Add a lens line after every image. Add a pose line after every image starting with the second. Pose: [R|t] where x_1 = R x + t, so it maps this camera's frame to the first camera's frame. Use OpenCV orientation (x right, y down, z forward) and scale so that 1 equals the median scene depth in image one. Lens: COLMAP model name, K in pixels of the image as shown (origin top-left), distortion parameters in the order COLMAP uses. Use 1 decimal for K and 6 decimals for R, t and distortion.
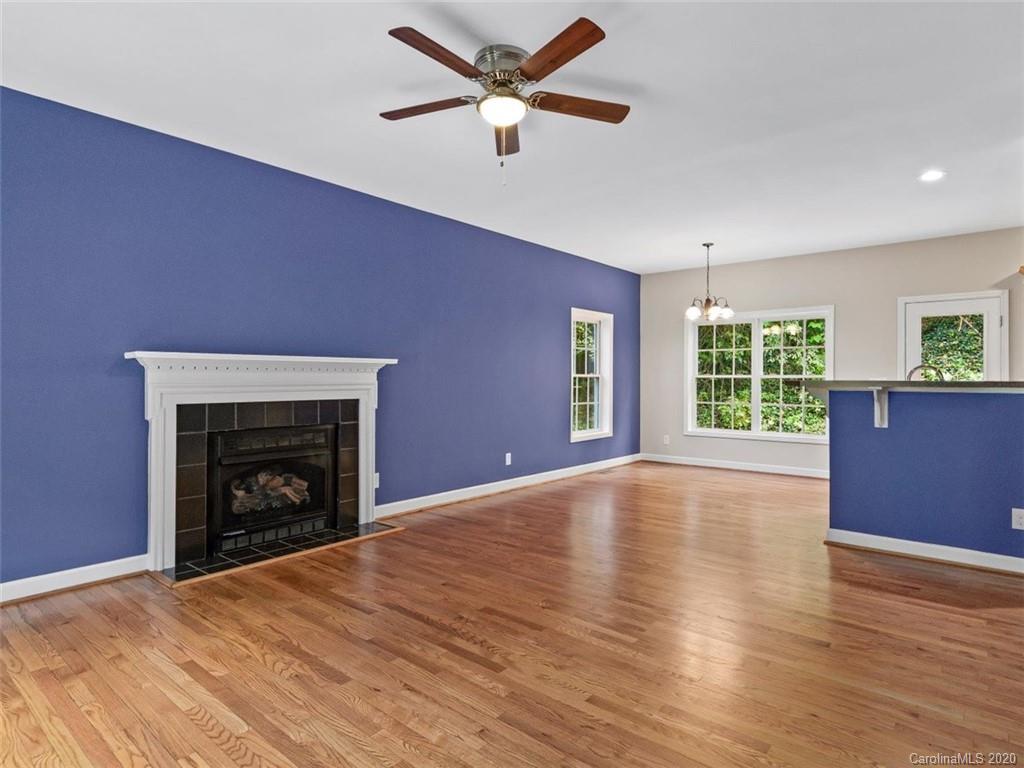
lens RADIAL K [[556.6, 0, 523.5], [0, 556.6, 378.1], [0, 0, 1]] dist [0.006168, 0.001900]
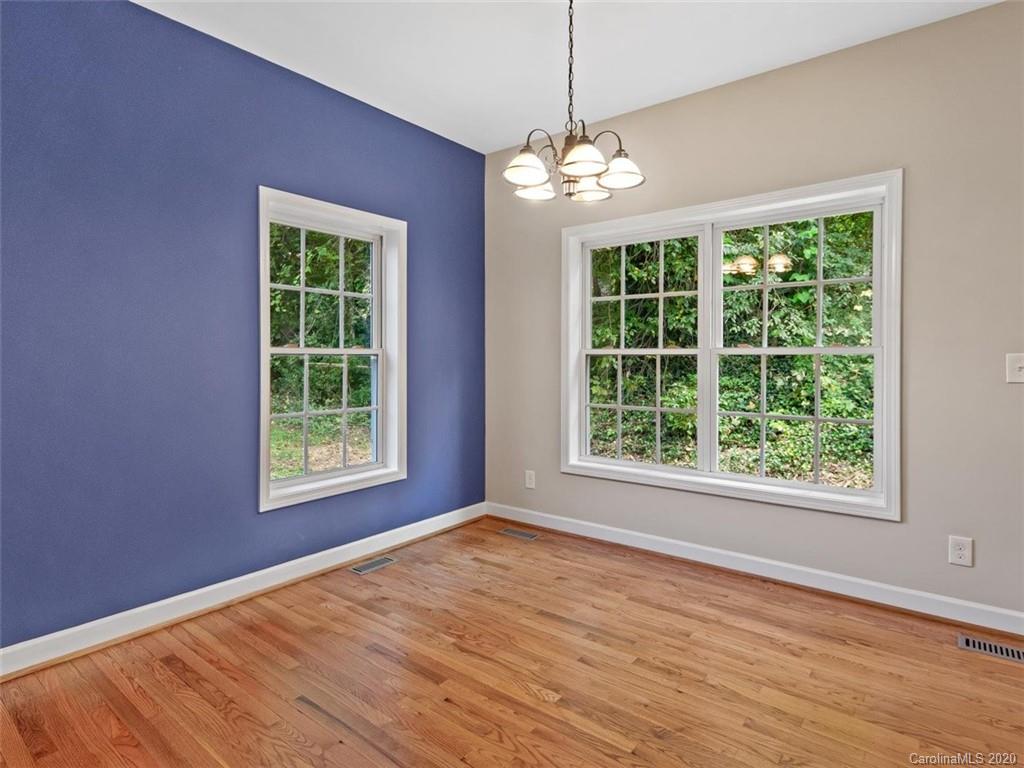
lens RADIAL K [[564.4, 0, 485.8], [0, 564.4, 360.2], [0, 0, 1]] dist [0.006510, 0.000427]
pose [[0.999965, -0.003543, 0.007572, 0.215961], [0.003498, 0.999977, 0.005891, 0.000882], [-0.007593, -0.005864, 0.999954, 0.500724]]
